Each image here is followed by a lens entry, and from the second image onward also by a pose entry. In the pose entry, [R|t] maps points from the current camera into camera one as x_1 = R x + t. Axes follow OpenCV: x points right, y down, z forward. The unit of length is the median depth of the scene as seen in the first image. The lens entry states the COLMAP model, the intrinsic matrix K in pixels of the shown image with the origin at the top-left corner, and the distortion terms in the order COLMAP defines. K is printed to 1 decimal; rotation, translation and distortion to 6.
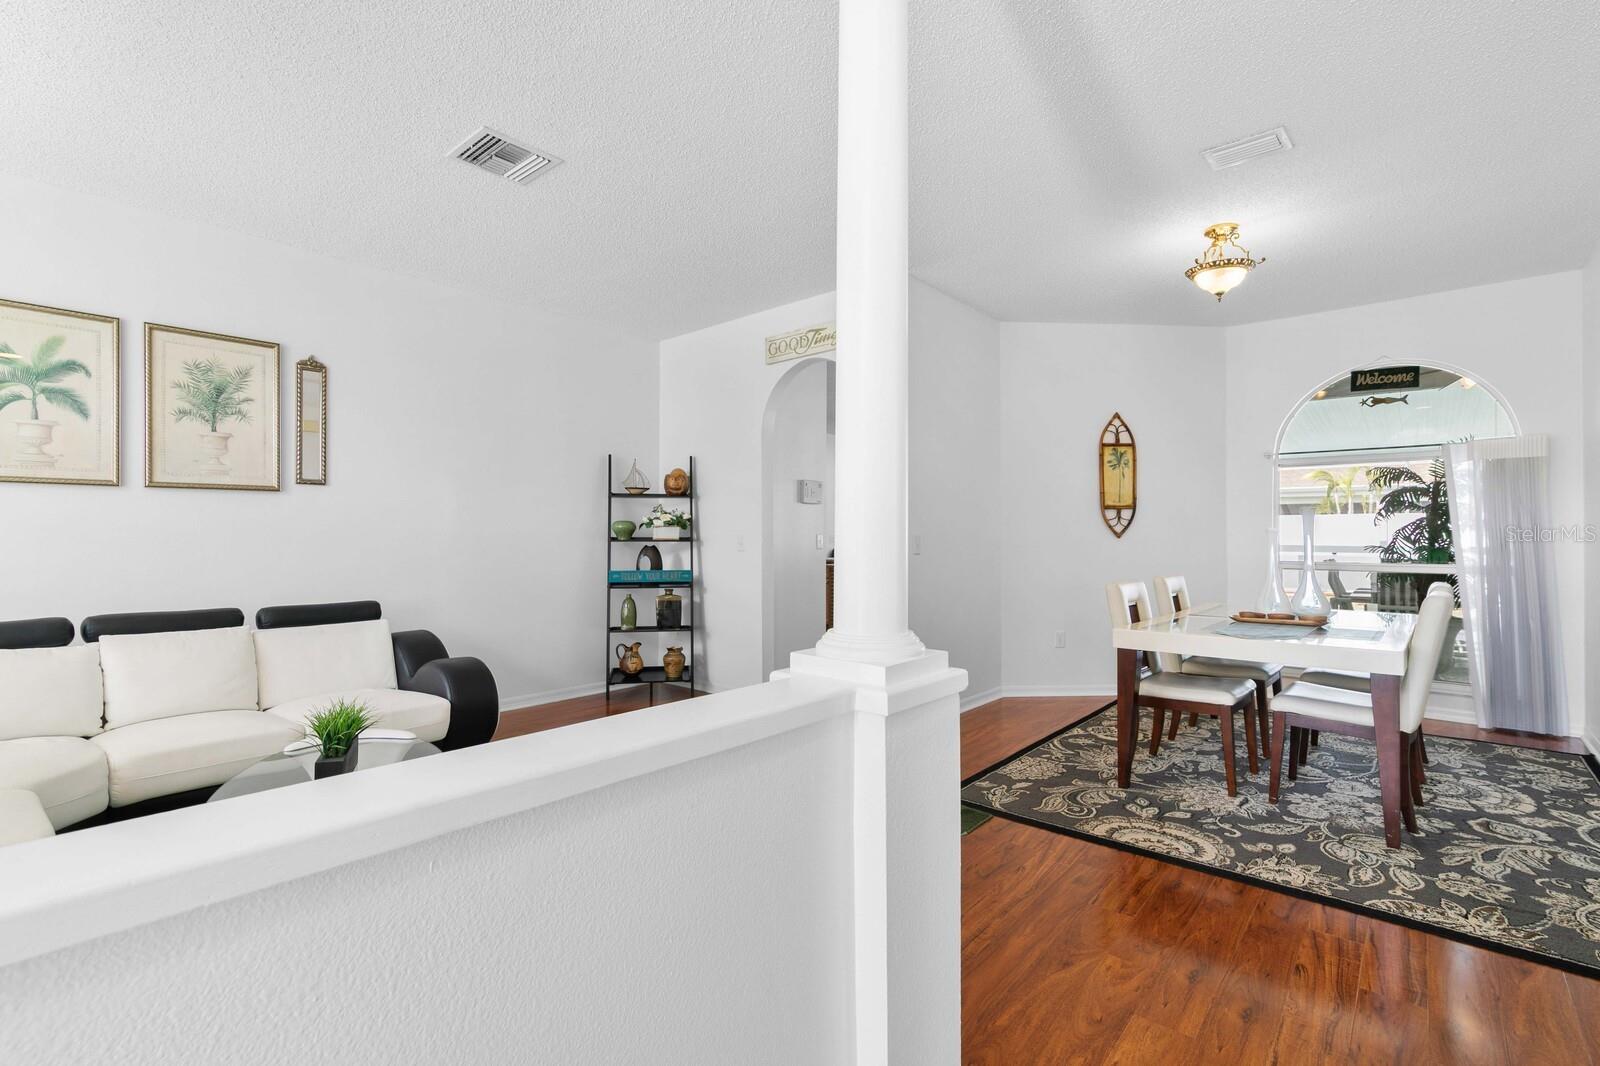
lens RADIAL K [[724.9, 0, 795.3], [0, 724.9, 535.2], [0, 0, 1]] dist [0.001084, 0.000756]
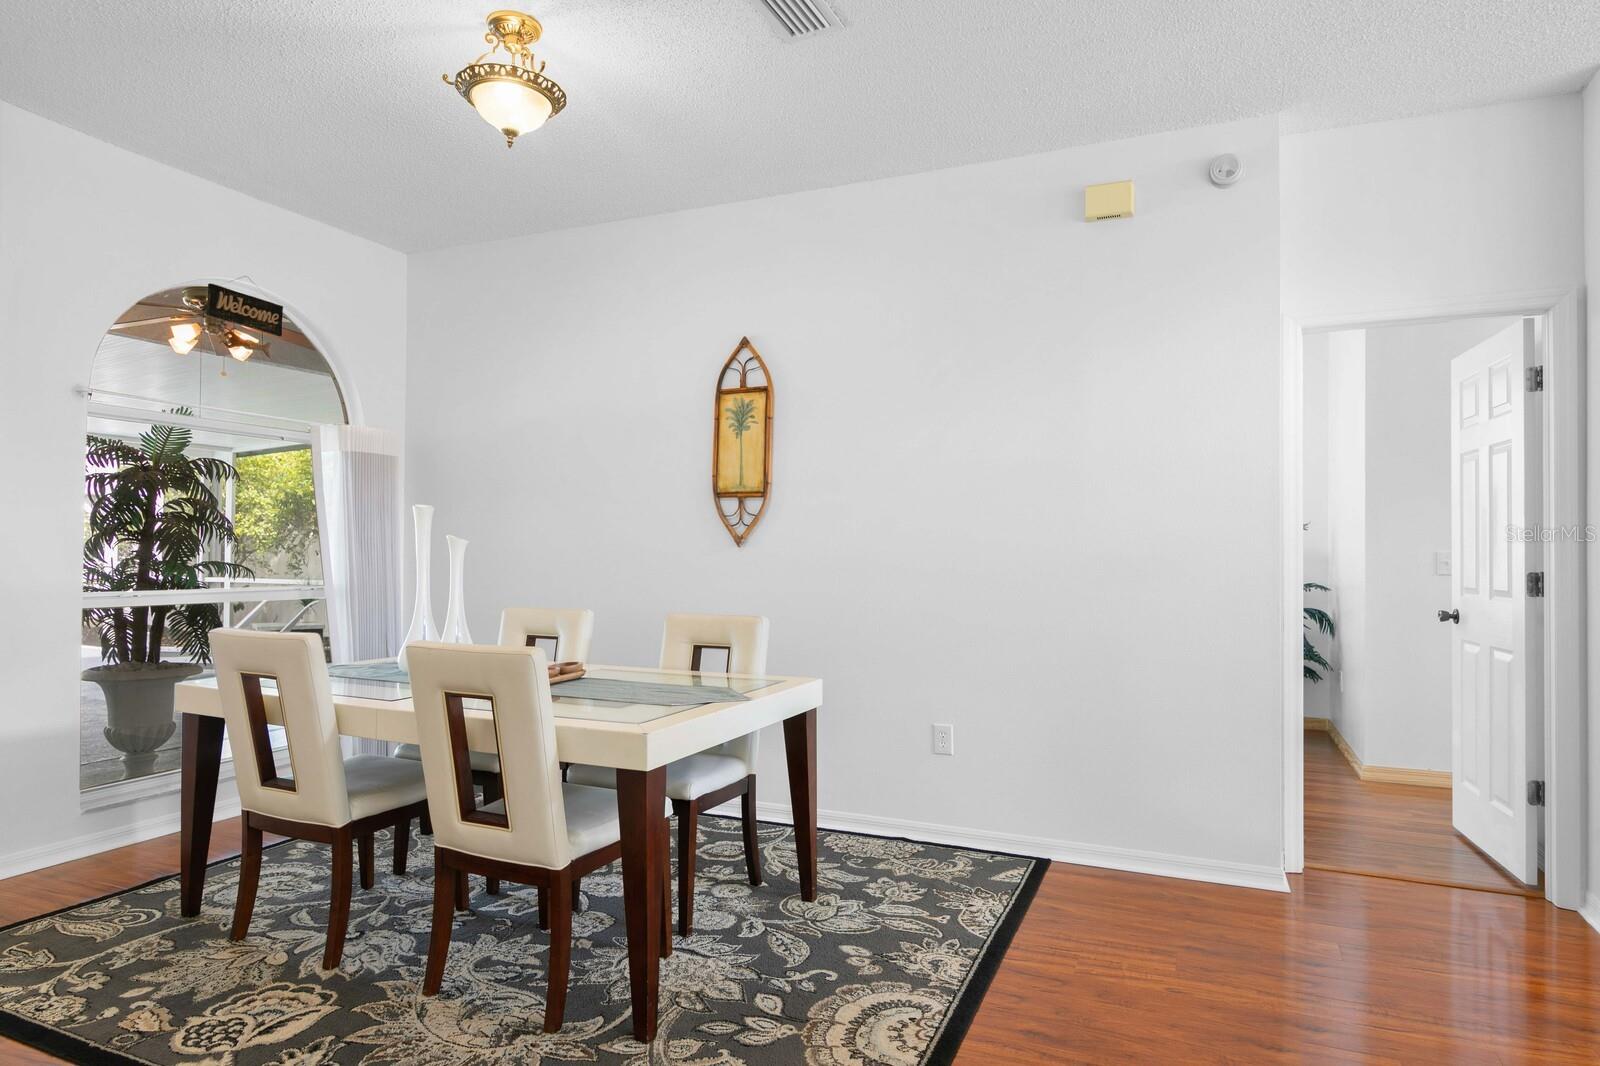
lens RADIAL K [[930.1, 0, 794.3], [0, 930.1, 544.6], [0, 0, 1]] dist [-0.001218, -0.000512]
pose [[-0.300201, 0.003710, 0.953869, -0.247595], [-0.007122, 0.999956, -0.006131, -0.000003], [-0.953849, -0.008634, -0.300161, 1.294908]]
